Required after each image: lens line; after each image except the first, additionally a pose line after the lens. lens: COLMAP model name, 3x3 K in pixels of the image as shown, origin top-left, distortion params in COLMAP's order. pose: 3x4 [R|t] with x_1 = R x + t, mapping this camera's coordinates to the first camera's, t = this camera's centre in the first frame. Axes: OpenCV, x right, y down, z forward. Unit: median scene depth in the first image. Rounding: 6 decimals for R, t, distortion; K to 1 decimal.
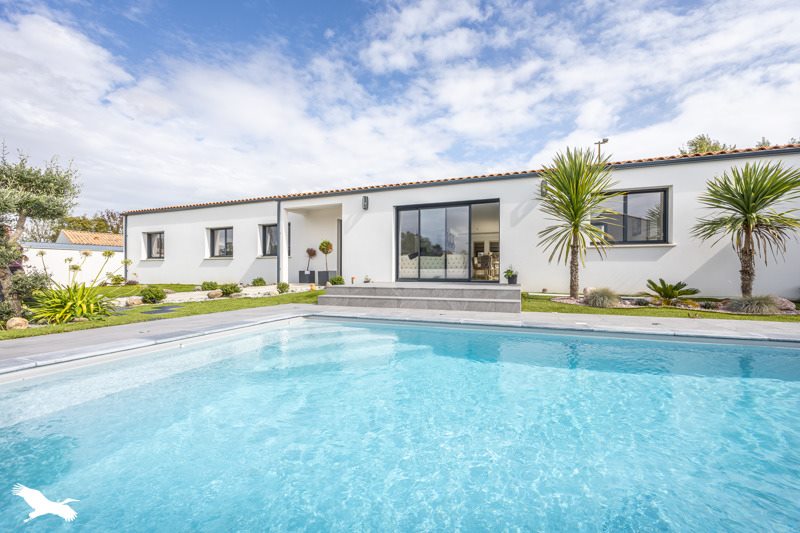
lens RADIAL K [[309.1, 0, 402.1], [0, 309.1, 271.7], [0, 0, 1]] dist [0.002806, 0.000037]
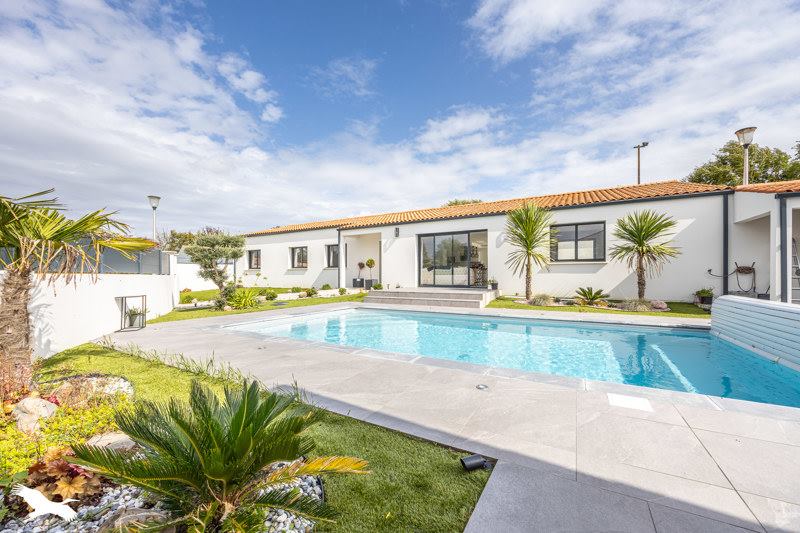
lens RADIAL K [[309.1, 0, 399.0], [0, 309.1, 270.4], [0, 0, 1]] dist [0.002806, 0.000037]
pose [[0.984454, -0.006979, -0.175505, 0.142420], [0.005641, 0.999951, -0.008121, -0.033390], [0.175553, 0.007005, 0.984445, -0.411649]]
